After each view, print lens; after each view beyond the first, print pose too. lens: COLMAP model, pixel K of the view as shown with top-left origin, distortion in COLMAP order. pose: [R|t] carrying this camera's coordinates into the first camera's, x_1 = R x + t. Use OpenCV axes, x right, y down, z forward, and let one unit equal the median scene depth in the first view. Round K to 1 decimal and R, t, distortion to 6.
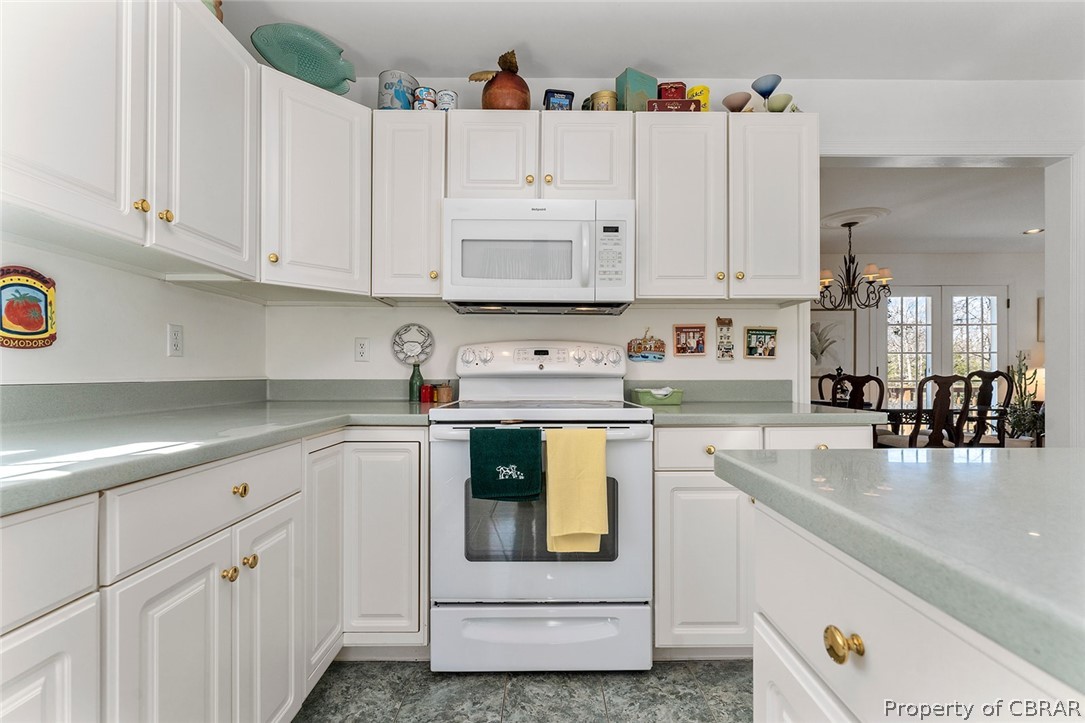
lens RADIAL K [[471.0, 0, 542.3], [0, 471.0, 367.6], [0, 0, 1]] dist [-0.002108, -0.000448]
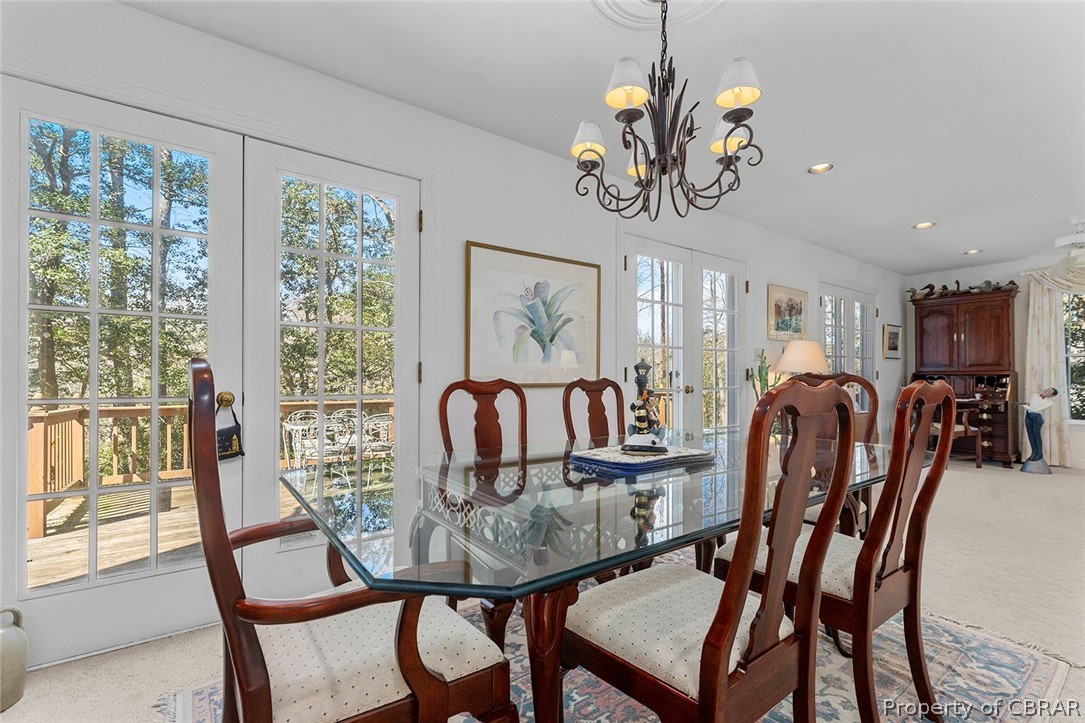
lens RADIAL K [[471.0, 0, 542.2], [0, 471.0, 371.8], [0, 0, 1]] dist [-0.002108, -0.000448]
pose [[0.809359, 0.001455, 0.587313, 0.298910], [-0.002929, 0.999994, 0.001559, 0.006232], [-0.587307, -0.002982, 0.809359, 0.637486]]
